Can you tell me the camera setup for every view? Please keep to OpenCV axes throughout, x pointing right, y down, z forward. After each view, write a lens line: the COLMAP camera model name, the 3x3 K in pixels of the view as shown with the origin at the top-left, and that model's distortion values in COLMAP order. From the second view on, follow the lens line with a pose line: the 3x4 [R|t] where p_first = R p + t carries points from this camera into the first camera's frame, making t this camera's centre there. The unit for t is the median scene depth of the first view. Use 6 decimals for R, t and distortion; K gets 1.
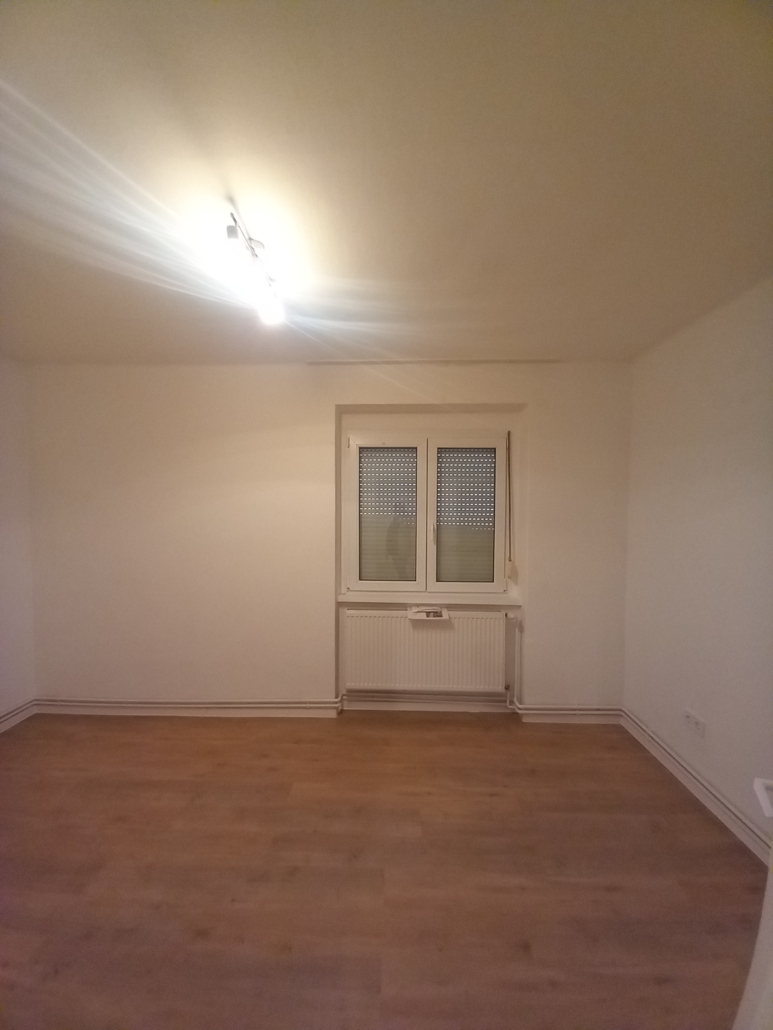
lens RADIAL K [[410.3, 0, 379.2], [0, 410.3, 521.3], [0, 0, 1]] dist [-0.002815, -0.006043]
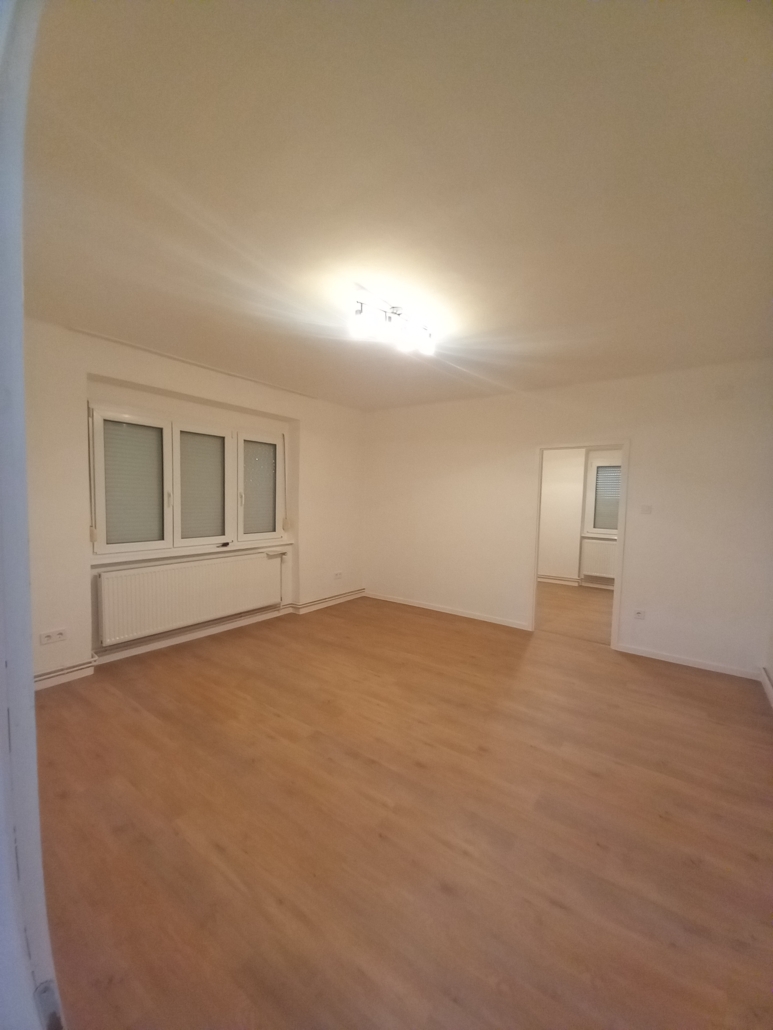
lens RADIAL K [[410.3, 0, 377.9], [0, 410.3, 520.7], [0, 0, 1]] dist [-0.002815, -0.006043]
pose [[0.574704, -0.043893, 0.817184, -0.528510], [-0.008621, 0.998181, 0.059677, 0.013202], [-0.818316, -0.041341, 0.573280, -0.189554]]
